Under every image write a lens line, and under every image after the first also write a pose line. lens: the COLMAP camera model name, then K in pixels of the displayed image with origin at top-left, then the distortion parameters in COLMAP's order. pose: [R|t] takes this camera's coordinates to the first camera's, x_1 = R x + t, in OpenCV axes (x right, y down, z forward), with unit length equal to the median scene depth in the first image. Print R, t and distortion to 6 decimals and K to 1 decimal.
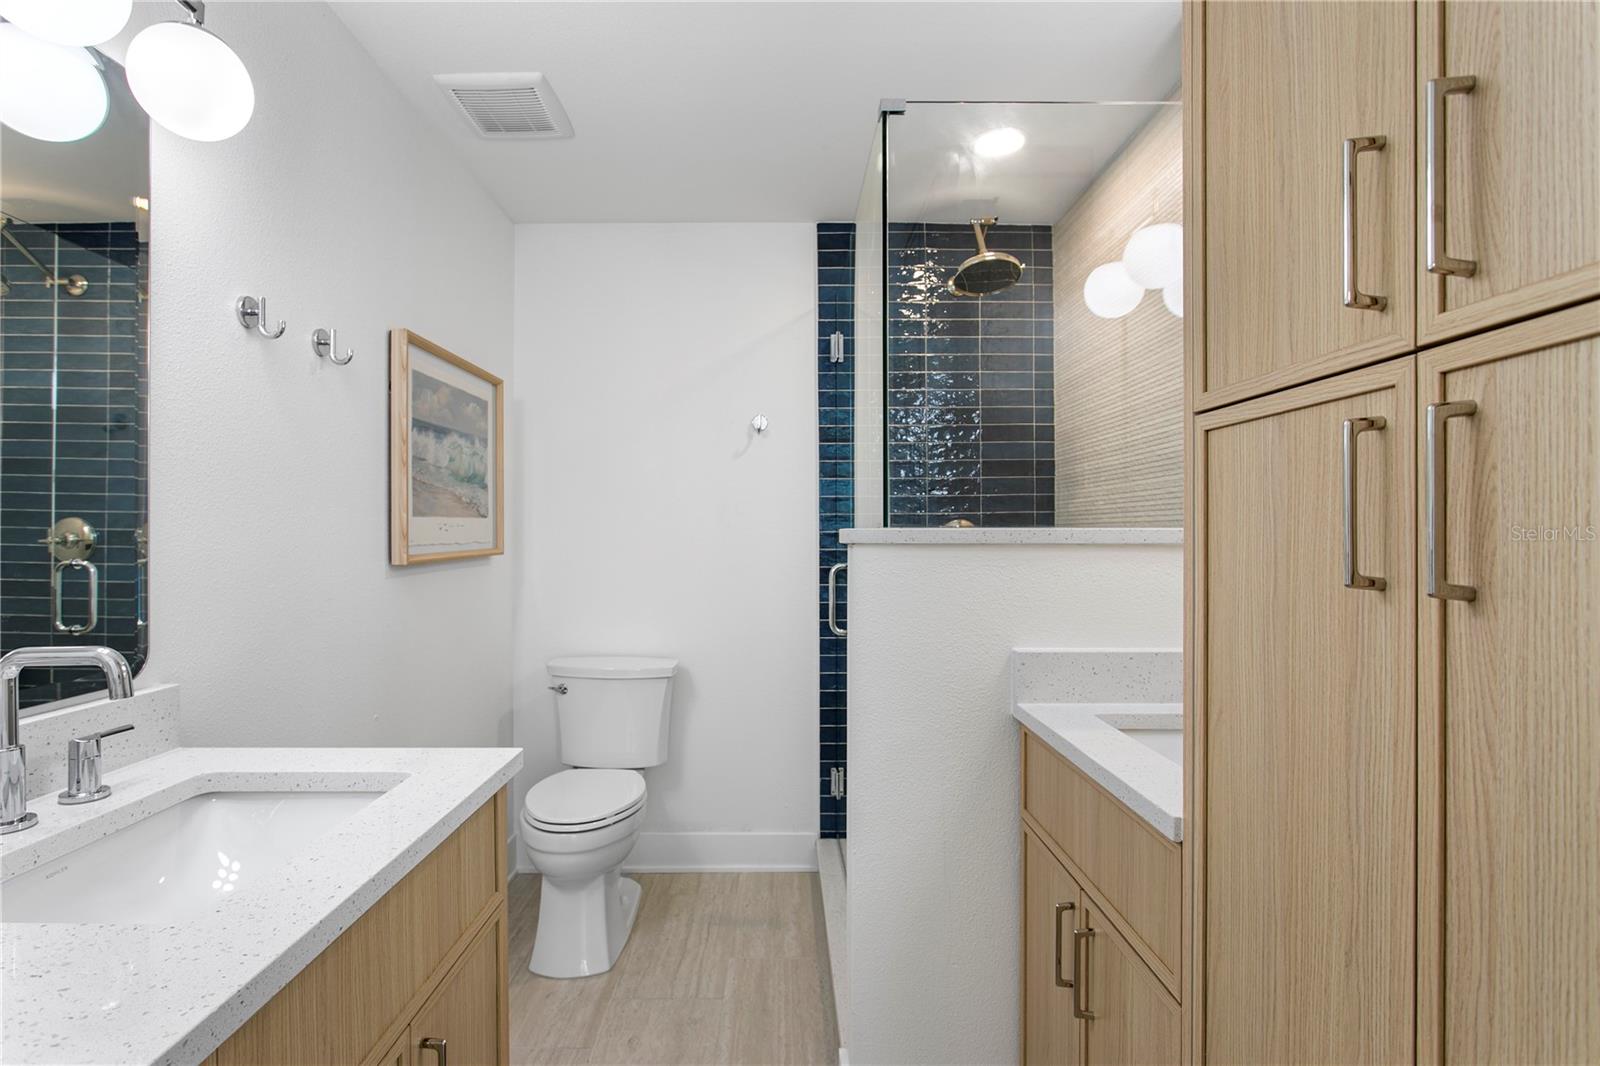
lens RADIAL K [[768.3, 0, 797.0], [0, 768.3, 538.3], [0, 0, 1]] dist [-0.011913, 0.005712]
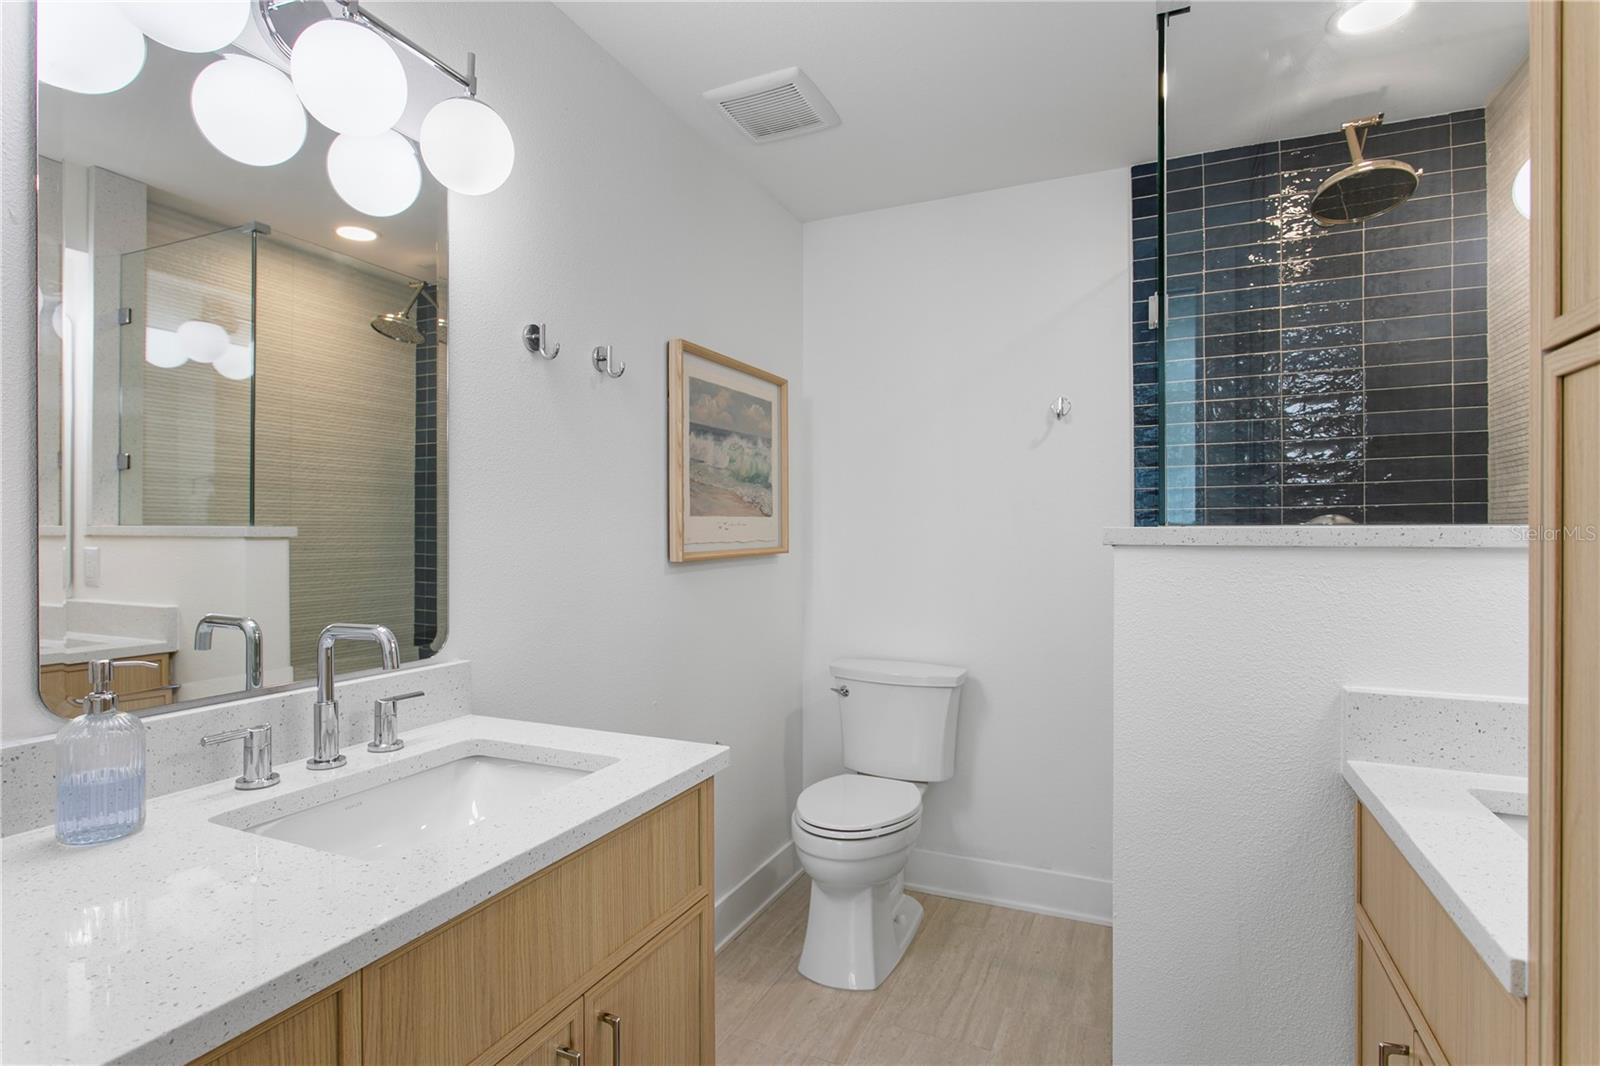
lens RADIAL K [[813.8, 0, 797.2], [0, 813.8, 537.6], [0, 0, 1]] dist [-0.004227, 0.004357]
pose [[0.908857, 0.003378, -0.417095, 0.094041], [-0.003044, 0.999994, 0.001465, -0.000769], [0.417097, -0.000062, 0.908862, 0.039544]]
